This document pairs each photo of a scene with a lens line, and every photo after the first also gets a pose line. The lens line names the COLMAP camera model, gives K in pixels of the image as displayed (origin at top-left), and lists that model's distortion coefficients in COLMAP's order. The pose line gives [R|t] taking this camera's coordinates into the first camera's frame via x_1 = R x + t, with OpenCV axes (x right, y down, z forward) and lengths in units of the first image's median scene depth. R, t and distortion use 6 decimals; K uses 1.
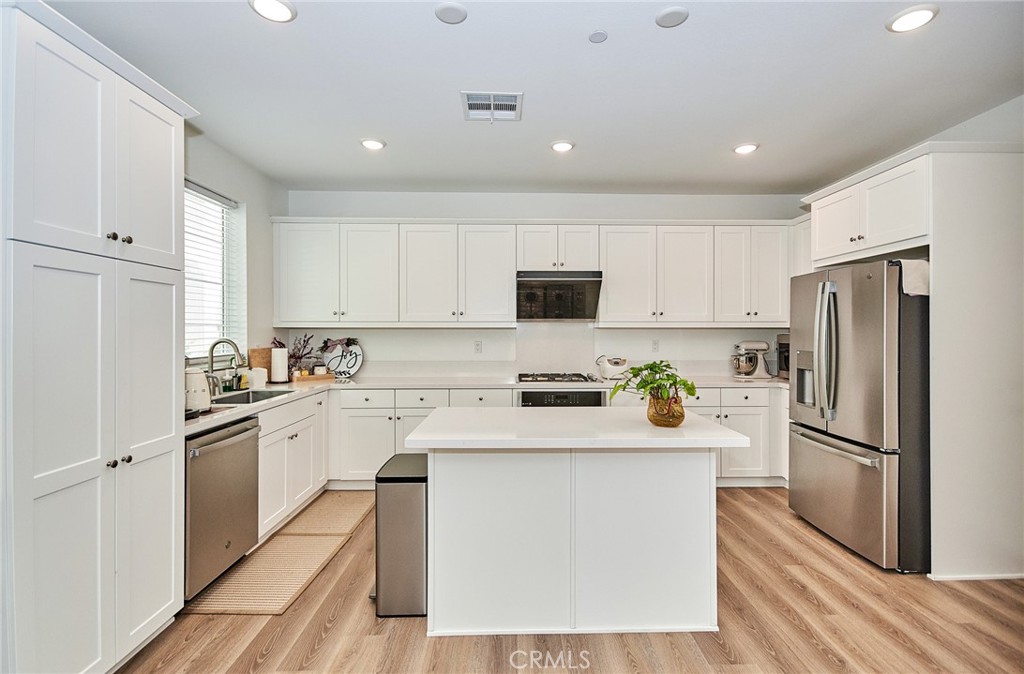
lens RADIAL K [[468.7, 0, 544.0], [0, 468.7, 329.4], [0, 0, 1]] dist [0.017810, -0.007218]
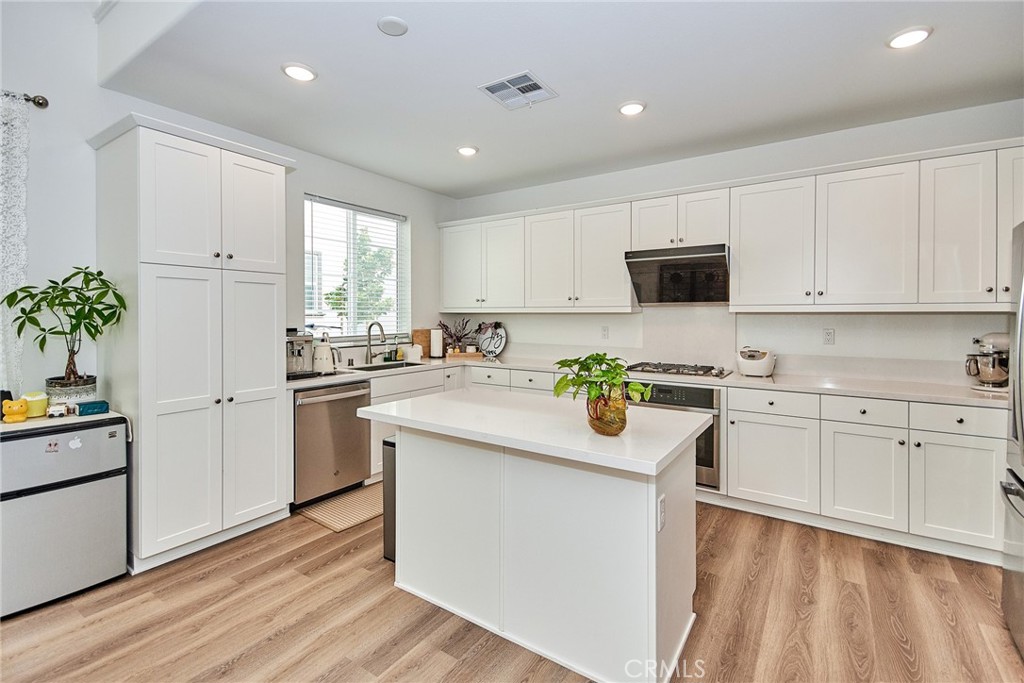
lens RADIAL K [[468.7, 0, 531.0], [0, 468.7, 315.4], [0, 0, 1]] dist [0.017810, -0.007218]
pose [[0.812767, 0.001836, -0.582586, 0.332361], [0.000850, 0.999990, 0.004338, -0.002345], [0.582589, -0.004021, 0.812757, 0.131982]]
